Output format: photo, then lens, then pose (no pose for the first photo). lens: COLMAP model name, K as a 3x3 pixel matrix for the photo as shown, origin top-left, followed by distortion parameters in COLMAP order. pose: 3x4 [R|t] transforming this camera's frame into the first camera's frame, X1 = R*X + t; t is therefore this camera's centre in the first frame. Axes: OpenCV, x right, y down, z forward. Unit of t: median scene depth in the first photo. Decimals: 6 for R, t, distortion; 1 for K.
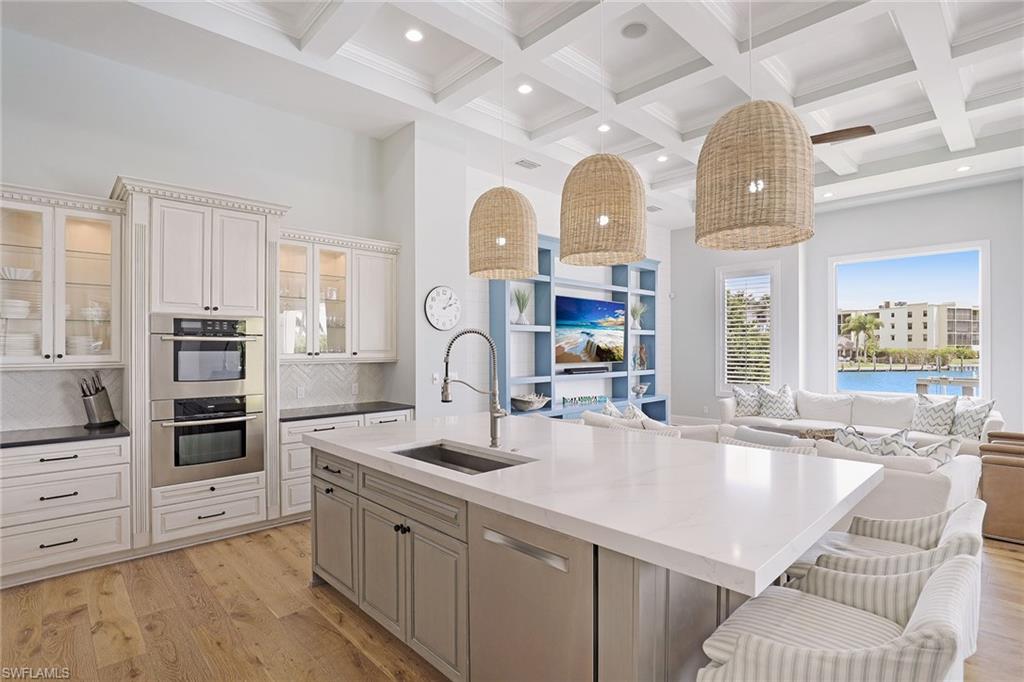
lens RADIAL K [[498.8, 0, 524.1], [0, 498.8, 357.2], [0, 0, 1]] dist [-0.024972, 0.000182]
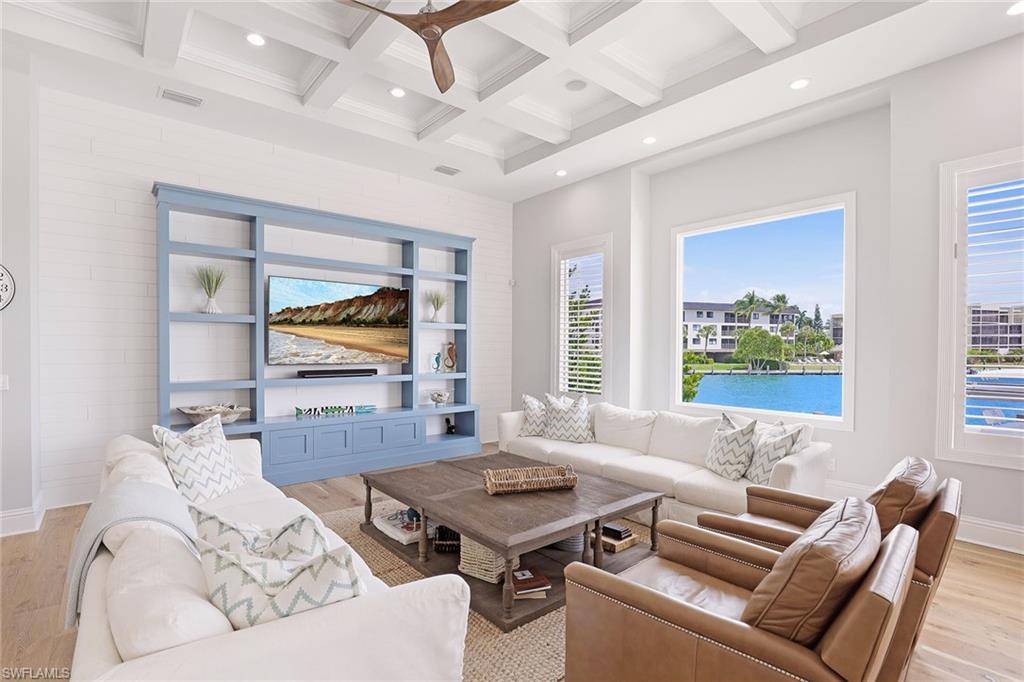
lens RADIAL K [[486.1, 0, 511.6], [0, 486.1, 356.3], [0, 0, 1]] dist [-0.025651, 0.000049]
pose [[0.999018, 0.006641, -0.043796, 0.388811], [-0.006737, 0.999975, -0.002051, -0.000594], [0.043781, 0.002344, 0.999038, 0.229306]]
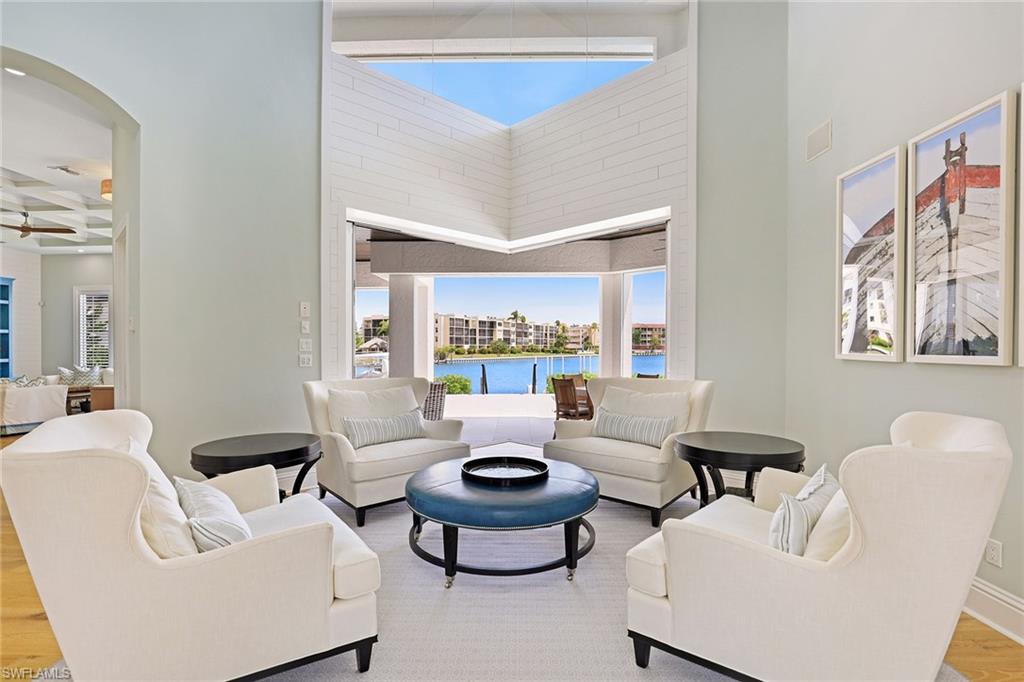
lens RADIAL K [[486.1, 0, 507.9], [0, 486.1, 349.6], [0, 0, 1]] dist [-0.025651, 0.000049]
pose [[0.694651, -0.005983, 0.719322, 0.296545], [0.016518, 0.999834, -0.007635, 0.032572], [-0.719157, 0.017185, 0.694635, -0.880453]]
